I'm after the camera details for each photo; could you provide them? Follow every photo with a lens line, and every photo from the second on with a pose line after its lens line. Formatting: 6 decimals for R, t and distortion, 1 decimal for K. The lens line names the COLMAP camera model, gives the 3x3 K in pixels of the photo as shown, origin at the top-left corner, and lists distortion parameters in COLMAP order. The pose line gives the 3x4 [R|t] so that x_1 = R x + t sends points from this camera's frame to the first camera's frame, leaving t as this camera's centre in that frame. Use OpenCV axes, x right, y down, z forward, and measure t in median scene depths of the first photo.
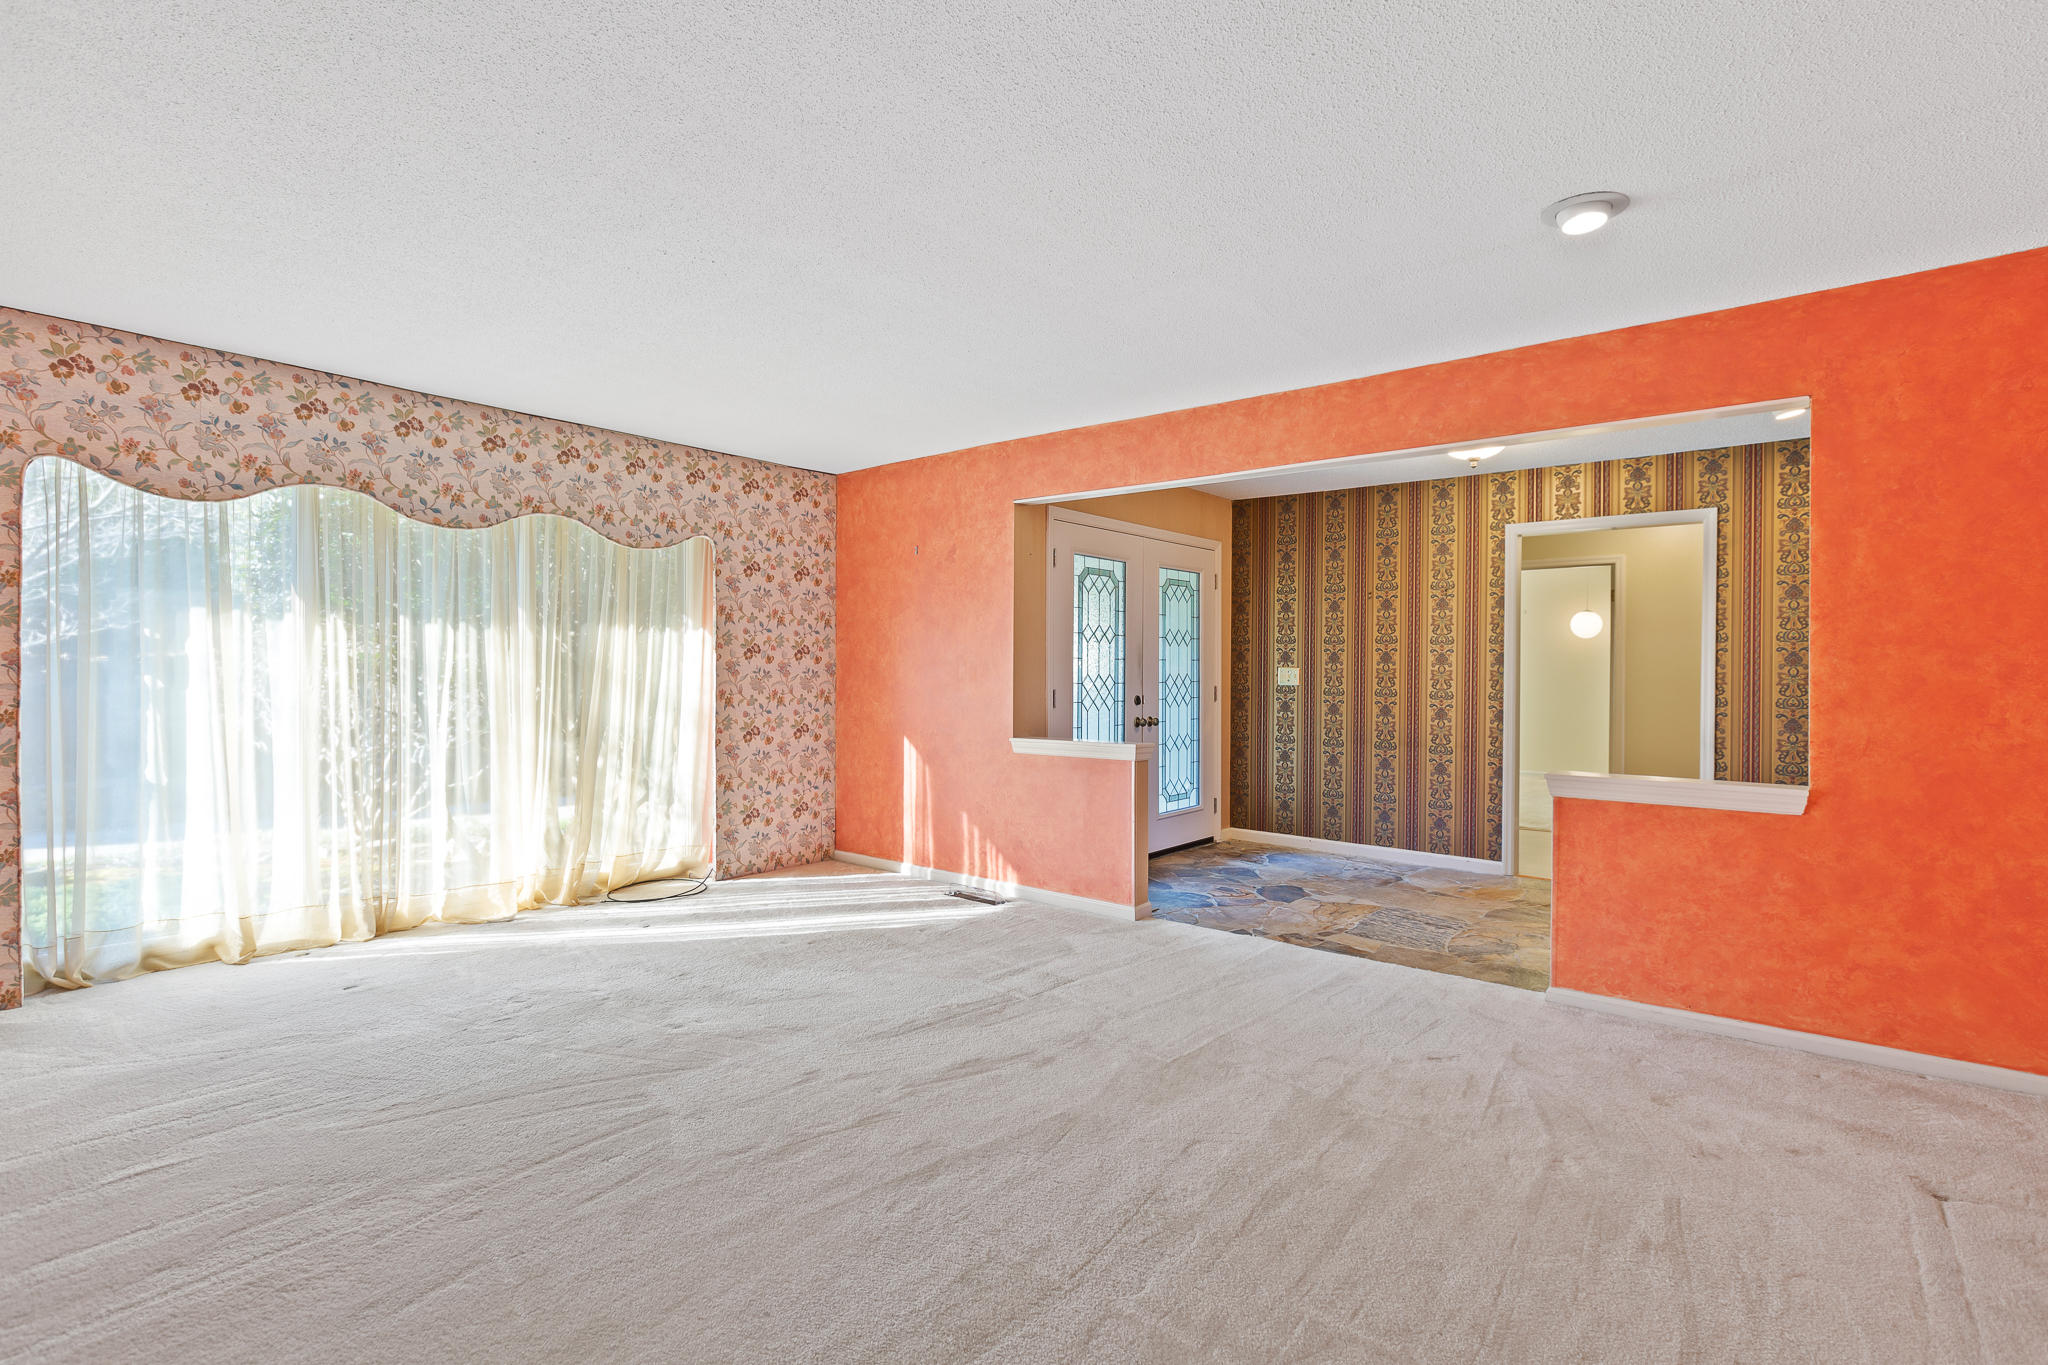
lens RADIAL K [[972.2, 0, 1009.5], [0, 972.2, 686.5], [0, 0, 1]] dist [-0.004382, 0.000291]
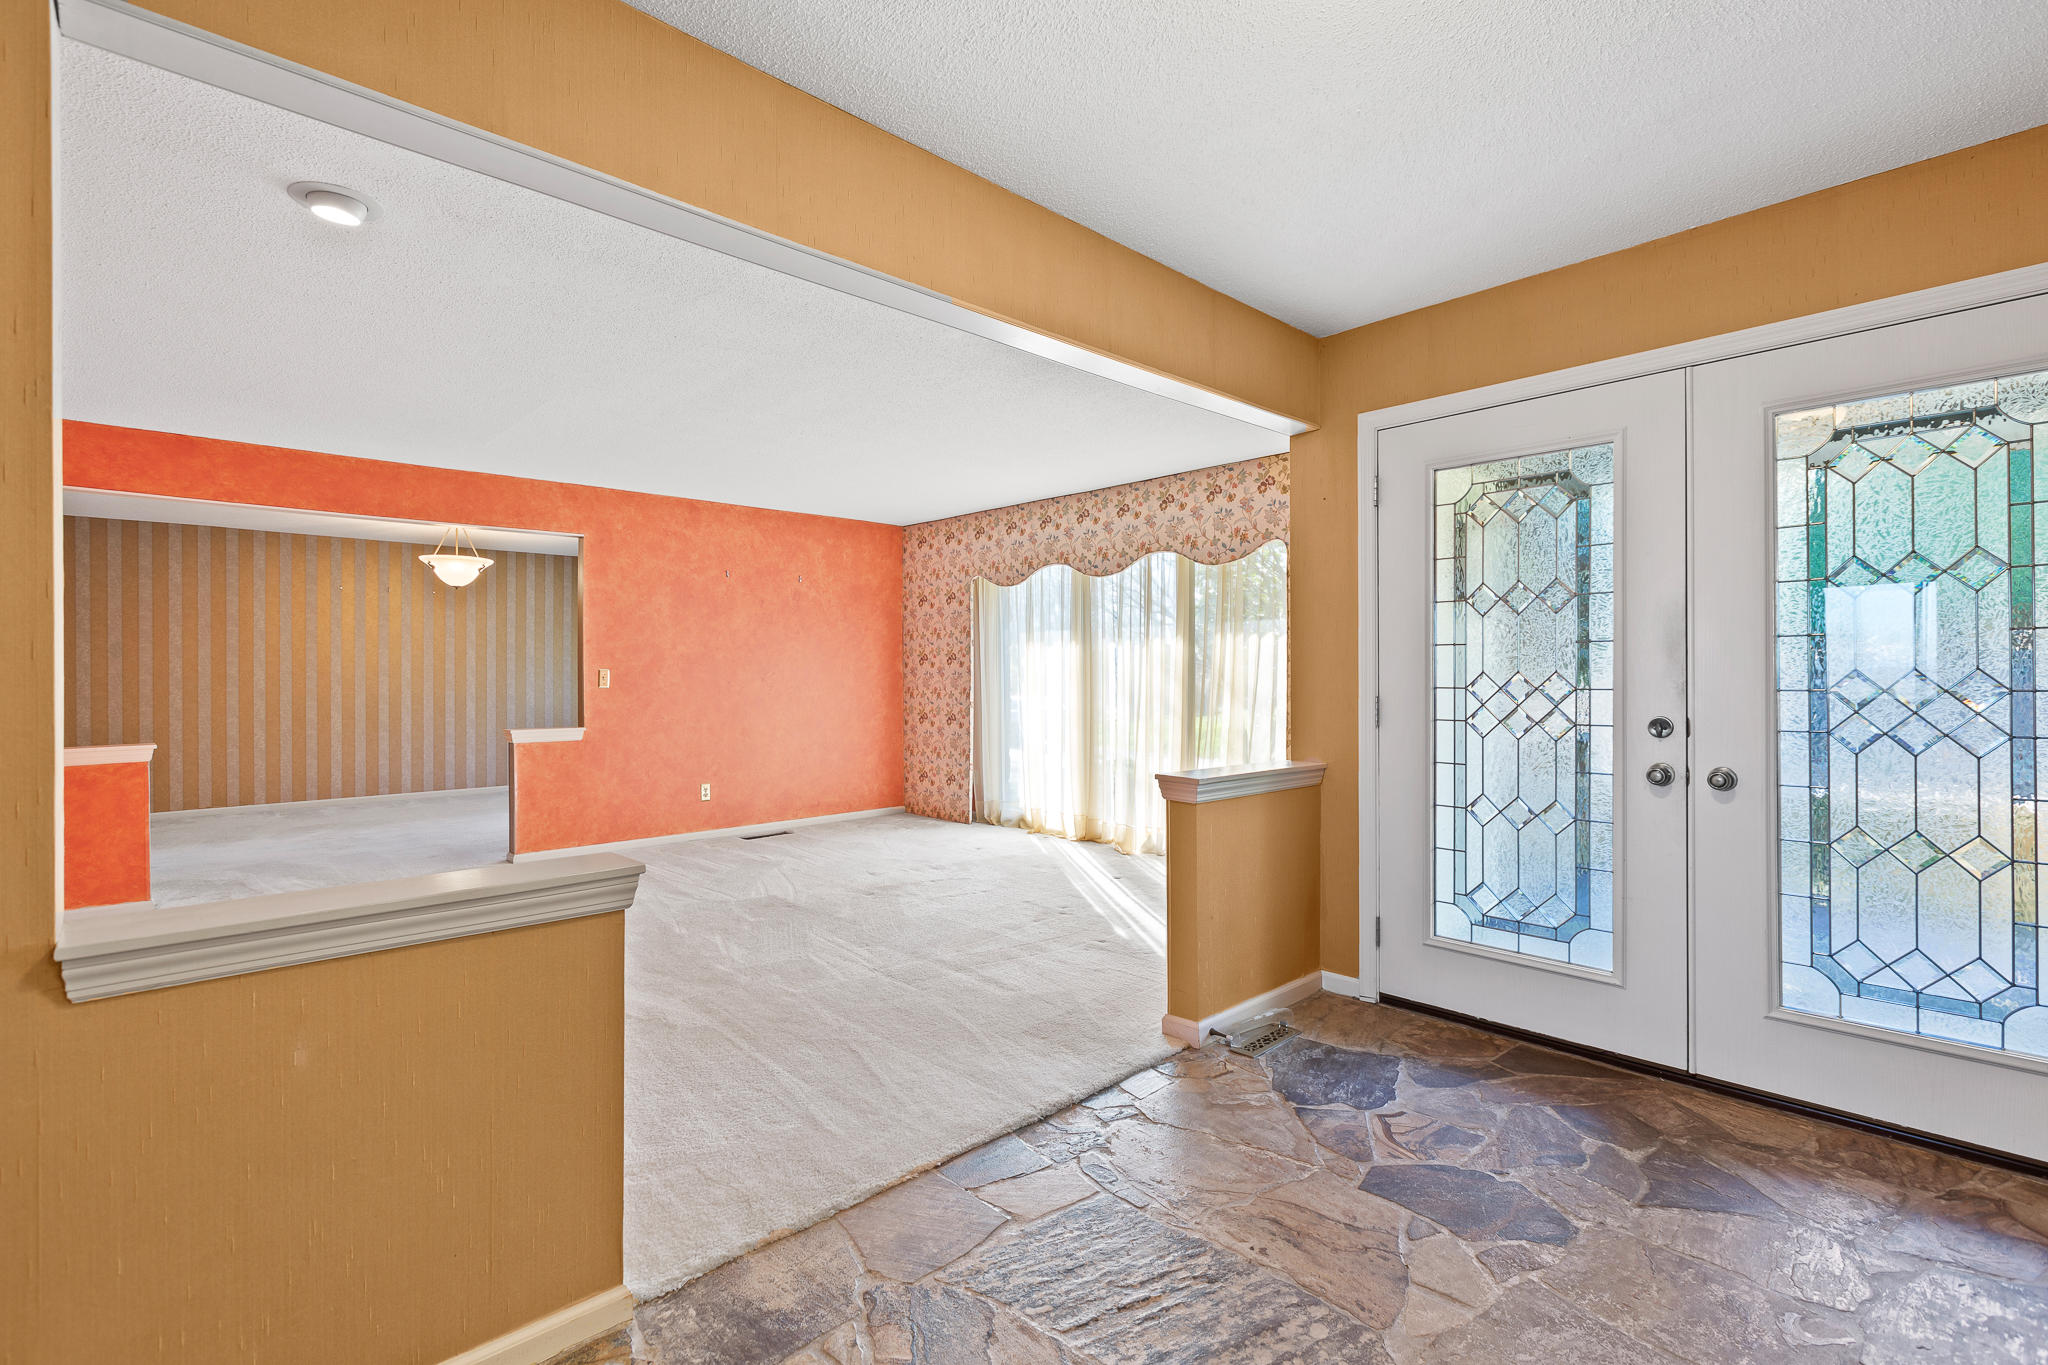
lens RADIAL K [[914.1, 0, 1008.4], [0, 914.1, 673.7], [0, 0, 1]] dist [0.008525, -0.001830]
pose [[-0.109956, -0.002330, -0.993934, 0.750846], [-0.007807, 0.999968, -0.001480, -0.010453], [0.993906, 0.007596, -0.109970, 0.920756]]
